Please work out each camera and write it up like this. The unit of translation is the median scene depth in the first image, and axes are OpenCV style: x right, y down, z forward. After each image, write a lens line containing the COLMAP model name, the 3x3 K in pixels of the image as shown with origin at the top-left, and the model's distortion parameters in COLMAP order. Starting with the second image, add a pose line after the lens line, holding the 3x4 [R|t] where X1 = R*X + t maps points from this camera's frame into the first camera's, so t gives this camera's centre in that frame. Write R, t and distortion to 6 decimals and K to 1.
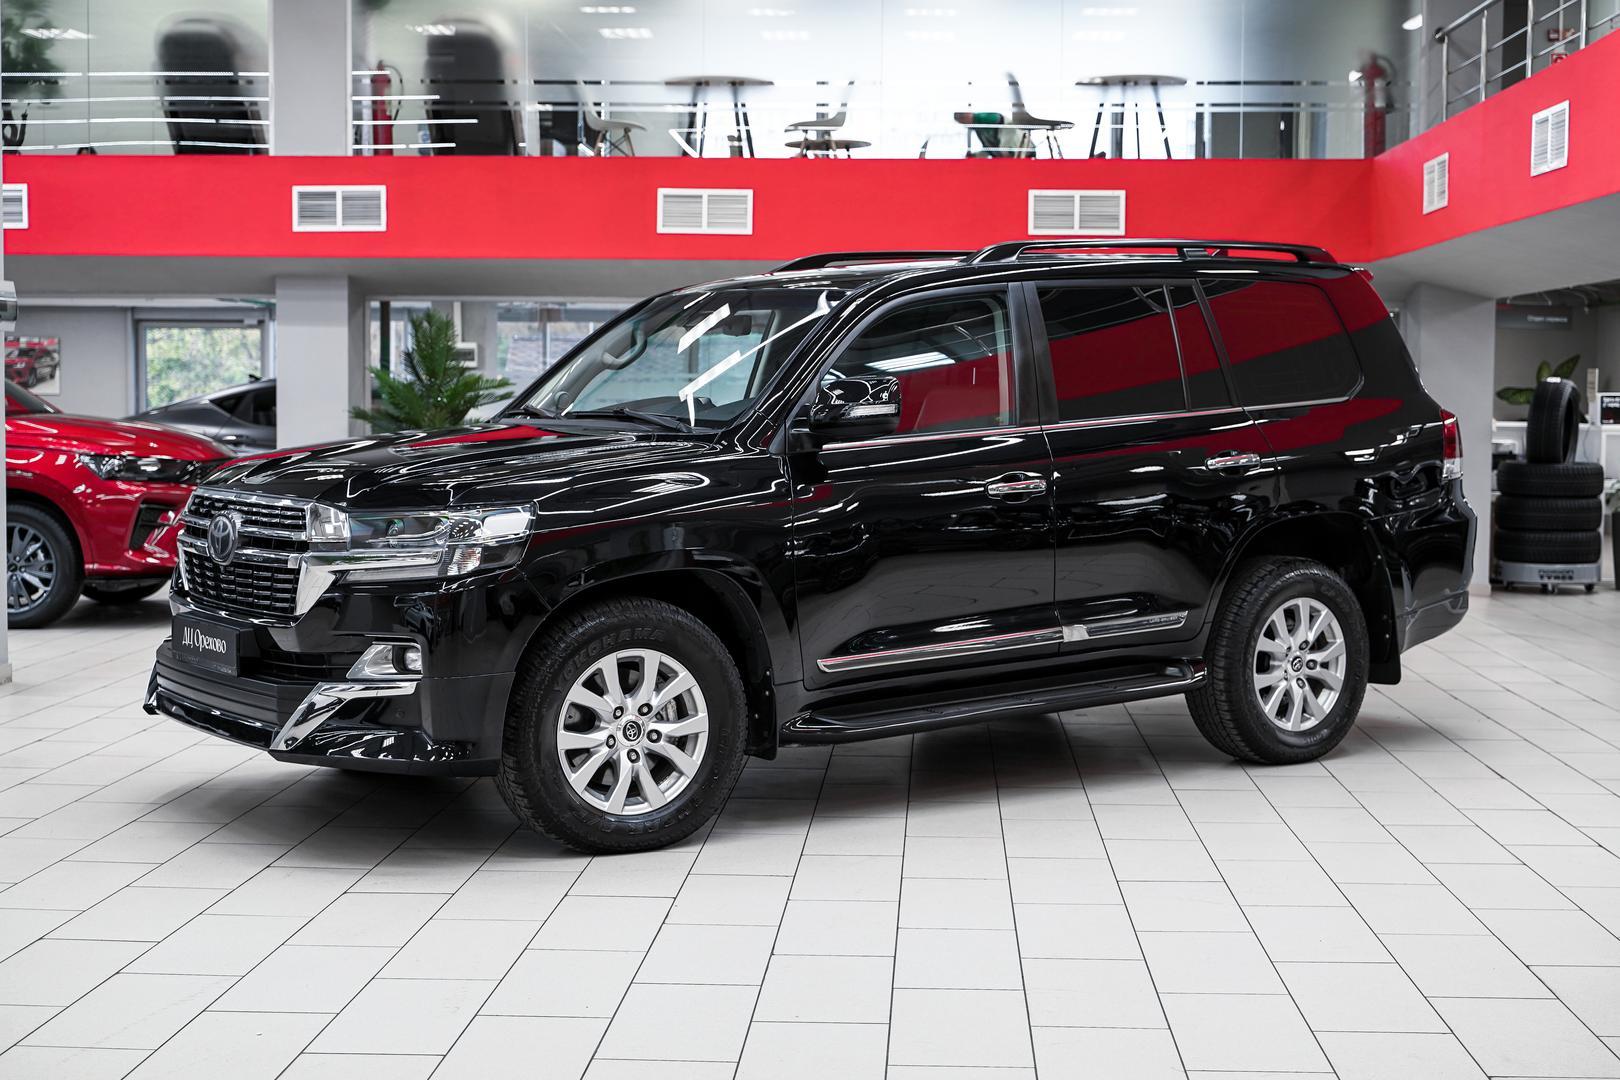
lens RADIAL K [[2329.1, 0, 825.5], [0, 2329.1, 545.3], [0, 0, 1]] dist [0.015380, 0.010287]
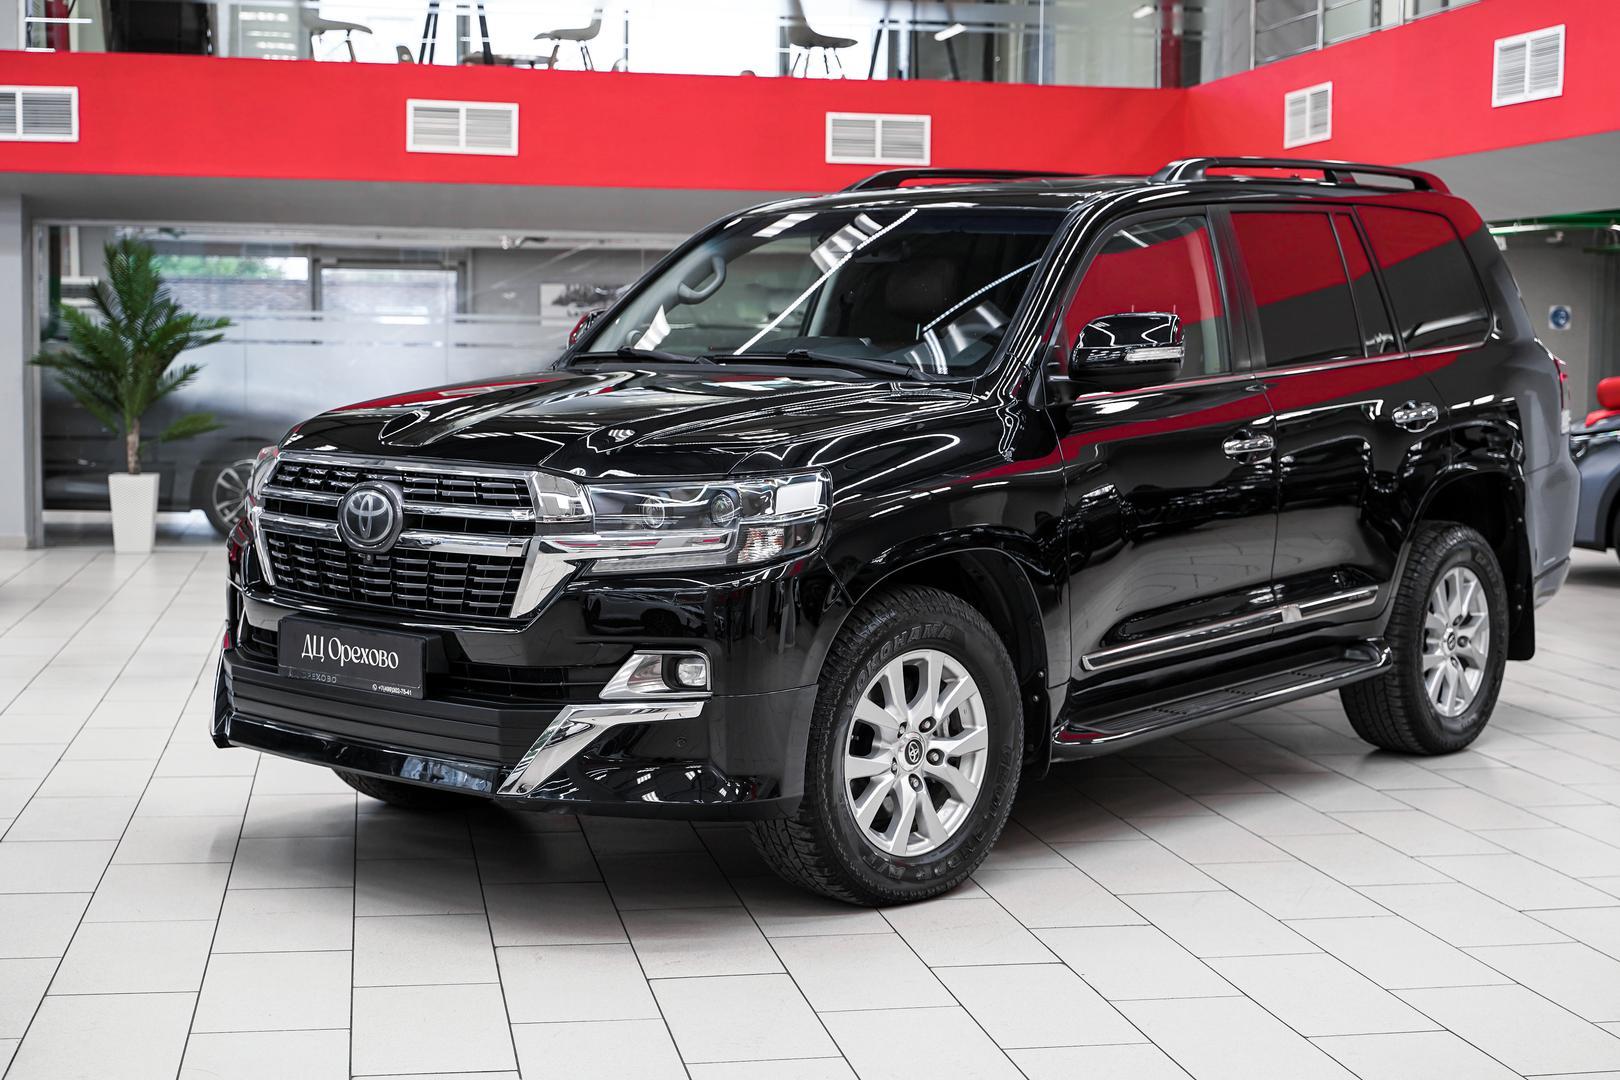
lens RADIAL K [[2408.1, 0, 810.0], [0, 2408.1, 540.0], [0, 0, 1]] dist [0.002621, 0.042572]
pose [[0.972503, -0.014736, 0.232422, -0.135836], [0.010710, 0.999770, 0.018573, -0.004047], [-0.232642, -0.015573, 0.972438, 0.087934]]
